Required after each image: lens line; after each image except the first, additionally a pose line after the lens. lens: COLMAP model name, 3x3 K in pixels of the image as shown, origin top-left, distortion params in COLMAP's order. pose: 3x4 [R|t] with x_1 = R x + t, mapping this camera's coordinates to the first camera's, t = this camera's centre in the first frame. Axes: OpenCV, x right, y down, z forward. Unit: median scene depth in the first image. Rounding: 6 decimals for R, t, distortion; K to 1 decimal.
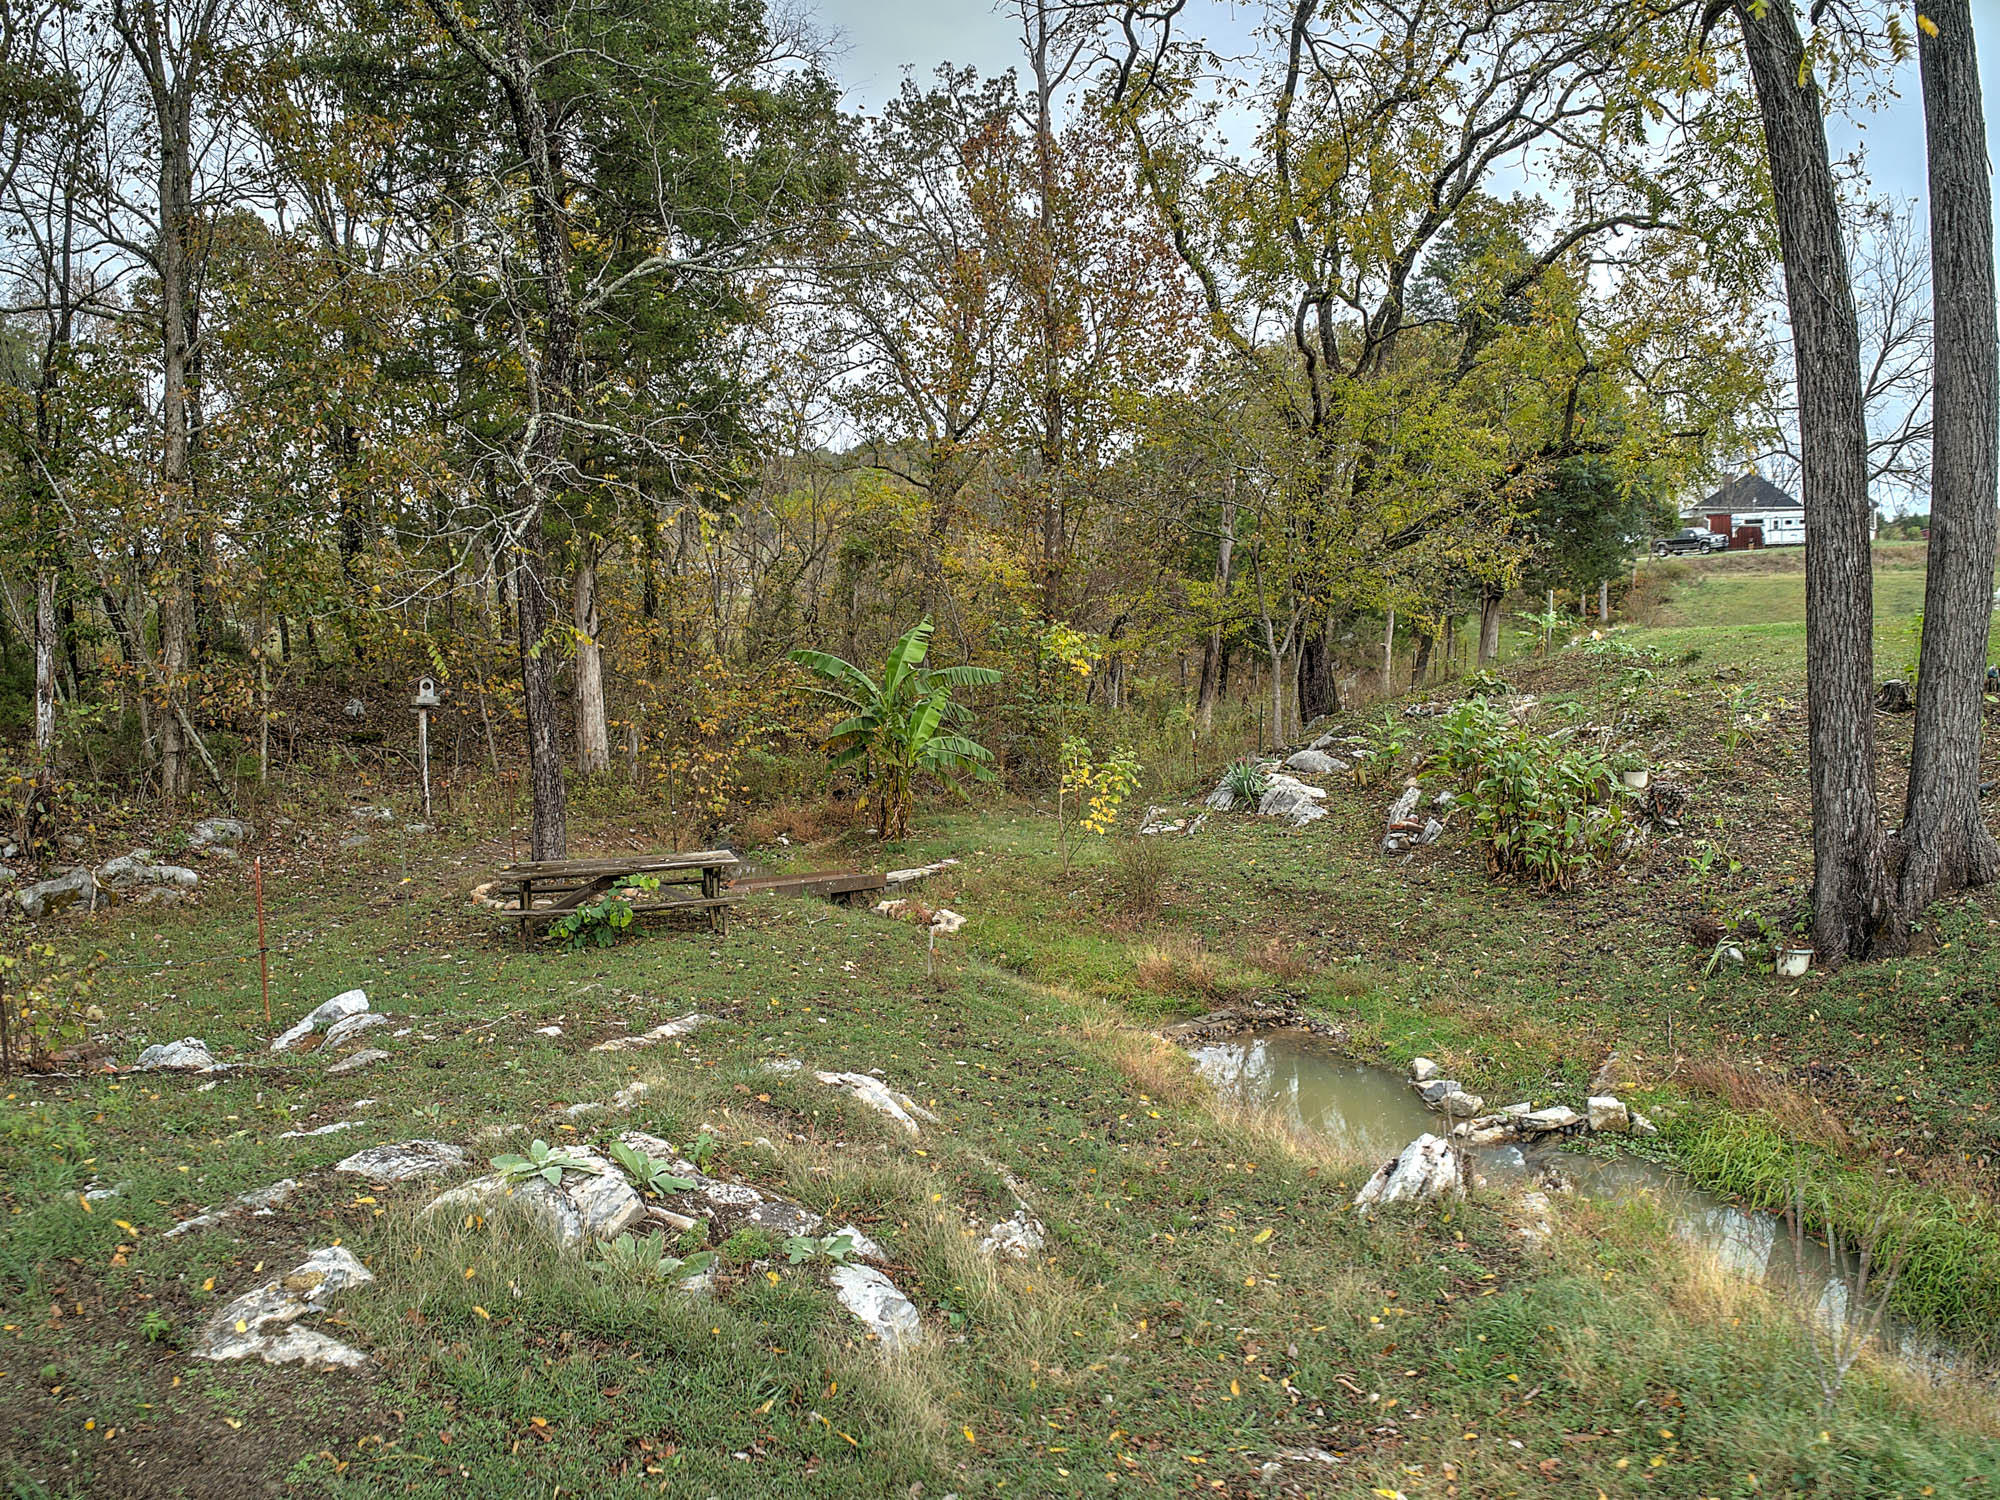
lens RADIAL K [[1443.9, 0, 994.0], [0, 1443.9, 754.3], [0, 0, 1]] dist [-0.081287, -0.102592]
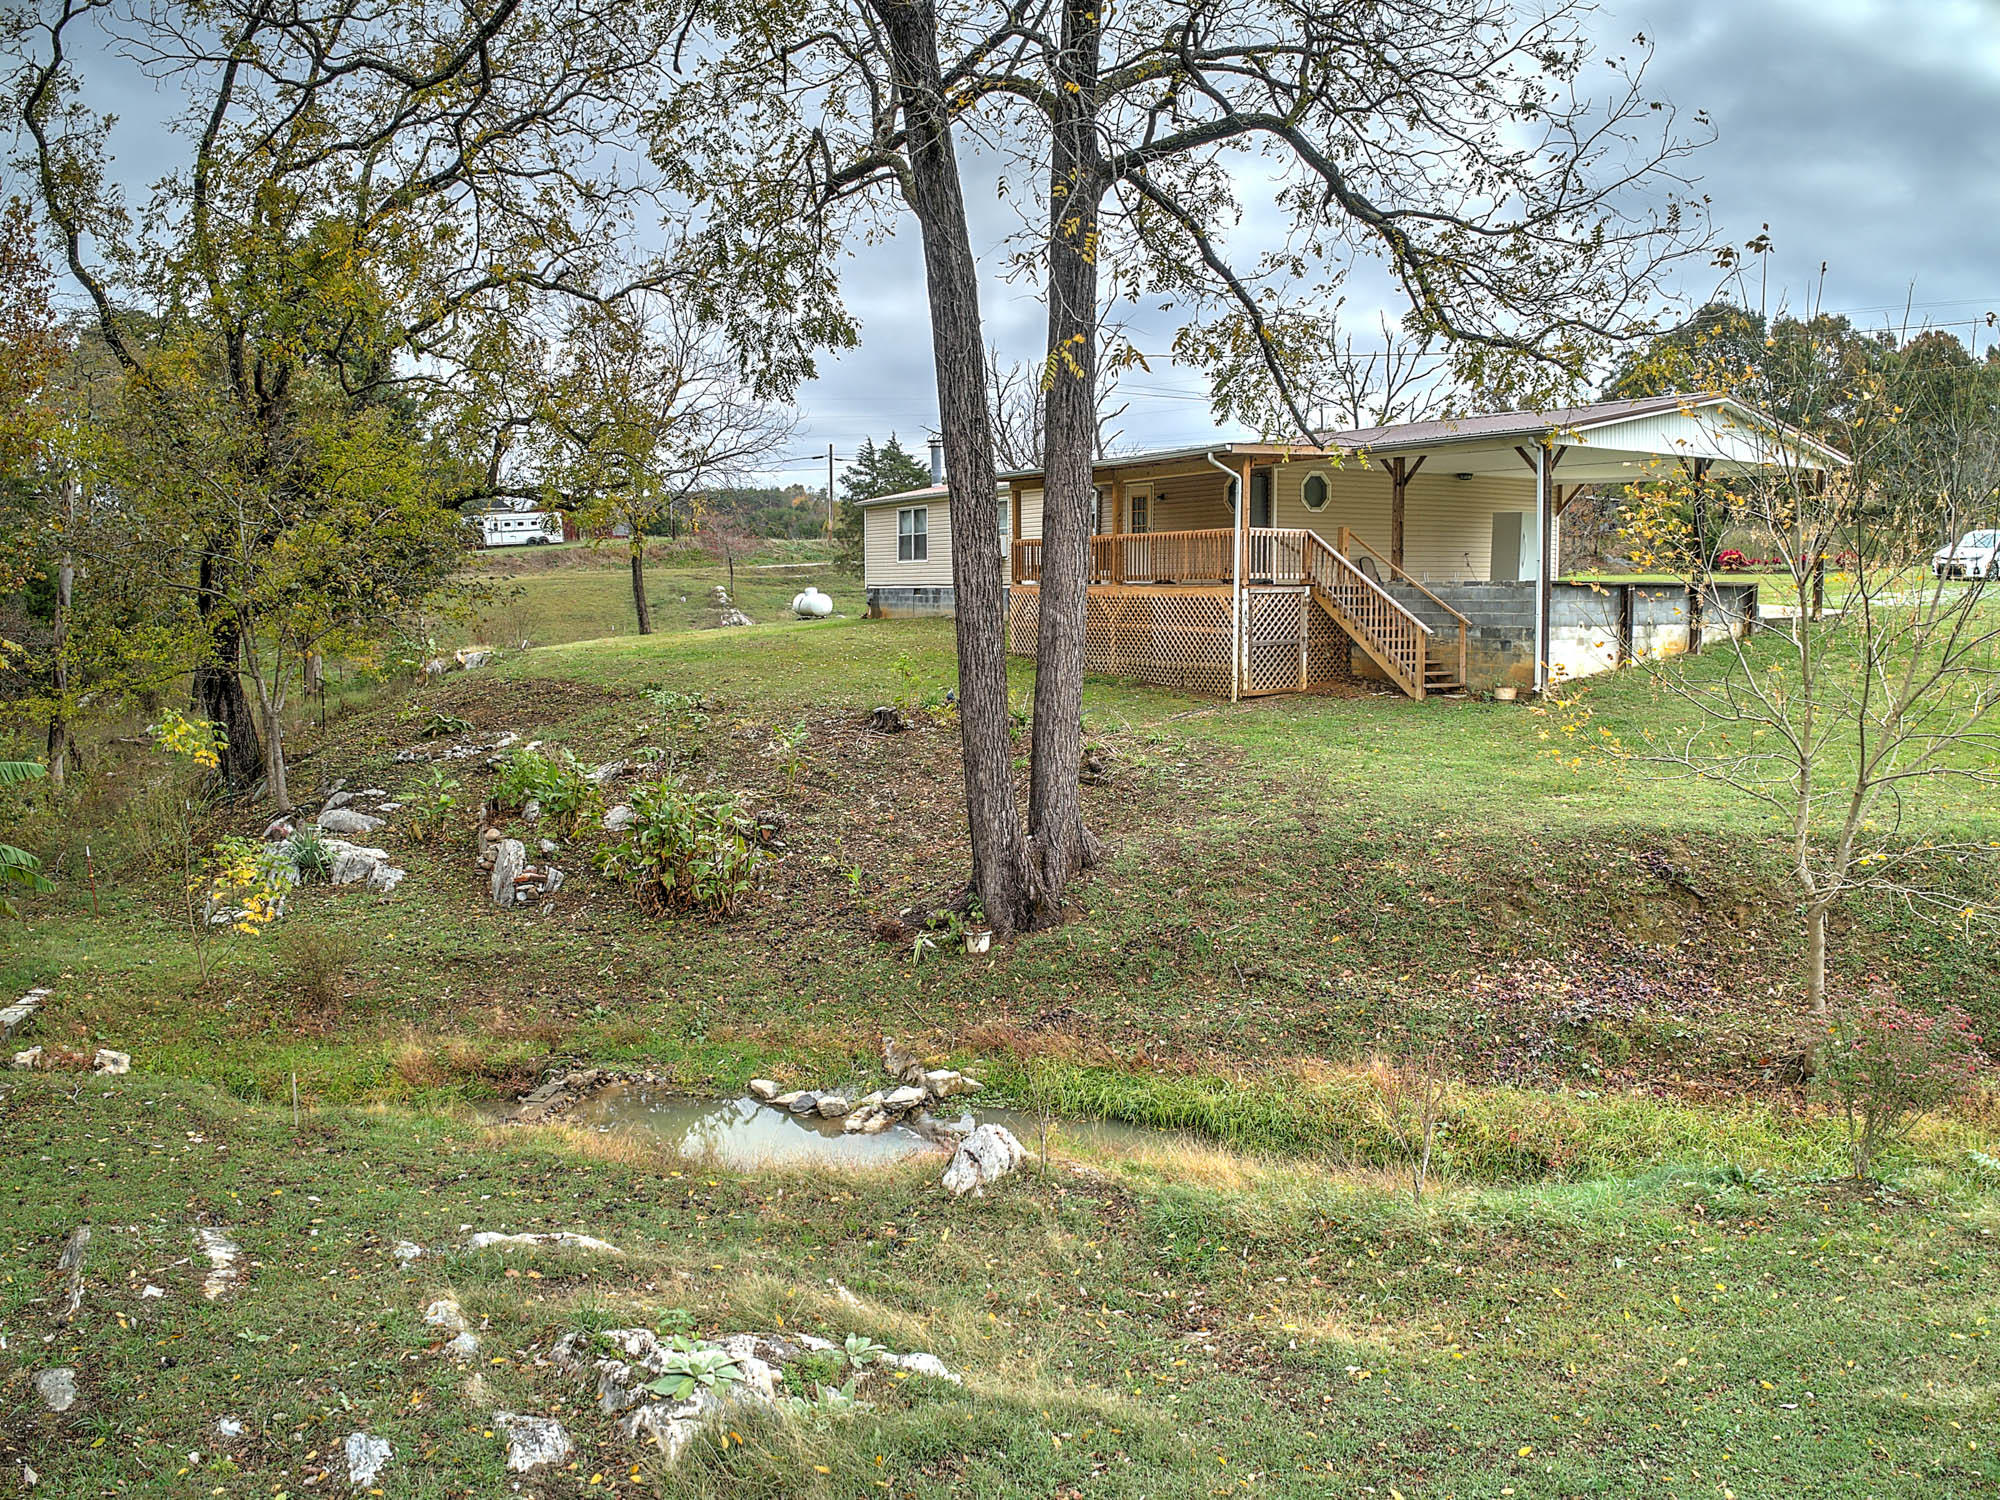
lens RADIAL K [[1443.9, 0, 994.0], [0, 1443.9, 754.3], [0, 0, 1]] dist [-0.081287, -0.102592]
pose [[0.629115, -0.093017, 0.771726, -0.492978], [0.086028, 0.995047, 0.049804, -0.103341], [-0.772537, 0.035058, 0.634001, 0.085035]]
